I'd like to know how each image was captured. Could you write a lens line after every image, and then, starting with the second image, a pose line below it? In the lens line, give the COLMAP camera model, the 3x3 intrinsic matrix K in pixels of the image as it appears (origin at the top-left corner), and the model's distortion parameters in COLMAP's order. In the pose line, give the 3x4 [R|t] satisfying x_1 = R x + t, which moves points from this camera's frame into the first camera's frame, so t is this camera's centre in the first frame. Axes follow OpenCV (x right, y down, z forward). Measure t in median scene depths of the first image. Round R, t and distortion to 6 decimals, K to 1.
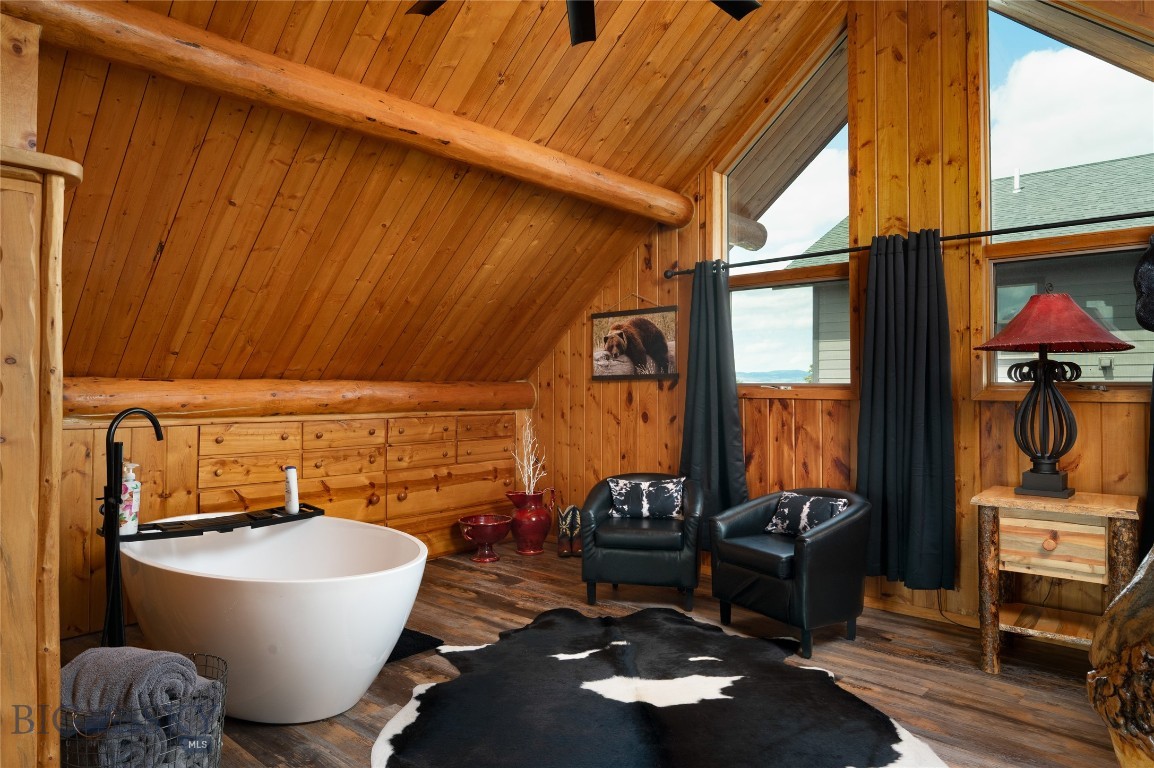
lens RADIAL K [[724.0, 0, 580.4], [0, 724.0, 382.0], [0, 0, 1]] dist [-0.000822, -0.001377]
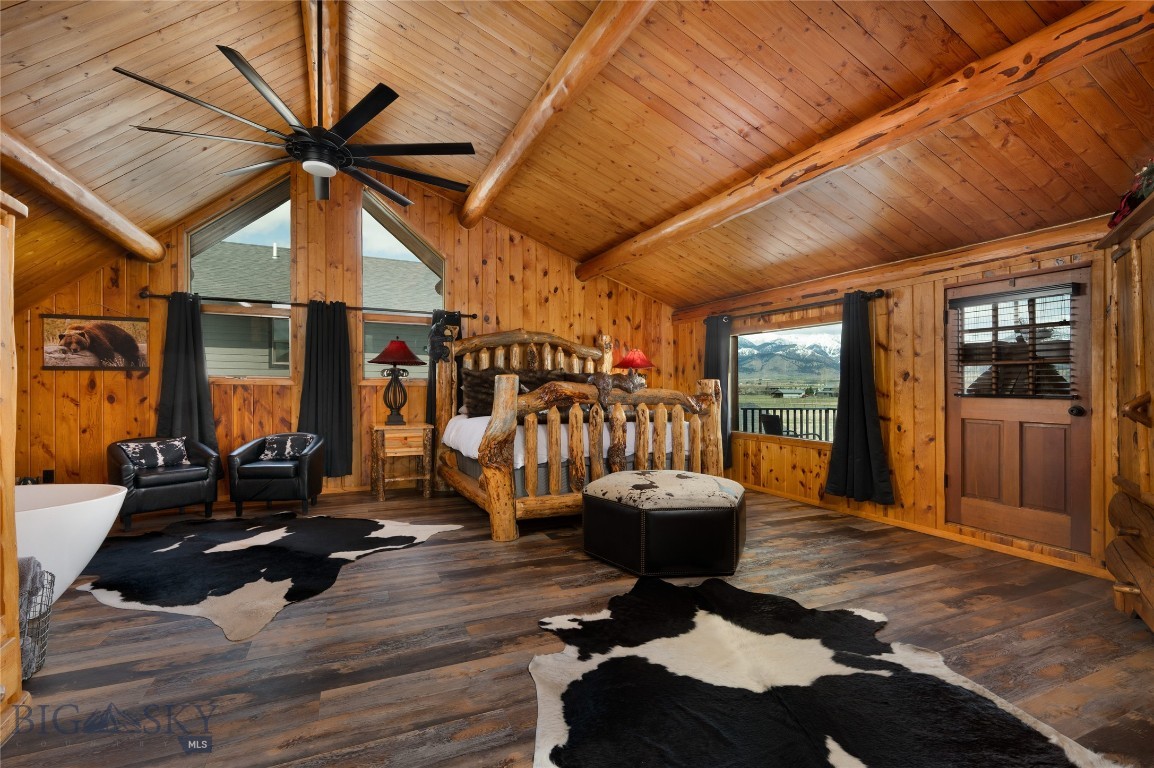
lens RADIAL K [[512.2, 0, 583.8], [0, 512.2, 391.5], [0, 0, 1]] dist [0.004970, 0.000119]
pose [[0.399632, -0.008107, 0.916640, -0.480544], [-0.015786, 0.999752, 0.015724, 0.007347], [-0.916540, -0.020754, 0.399405, -0.181234]]
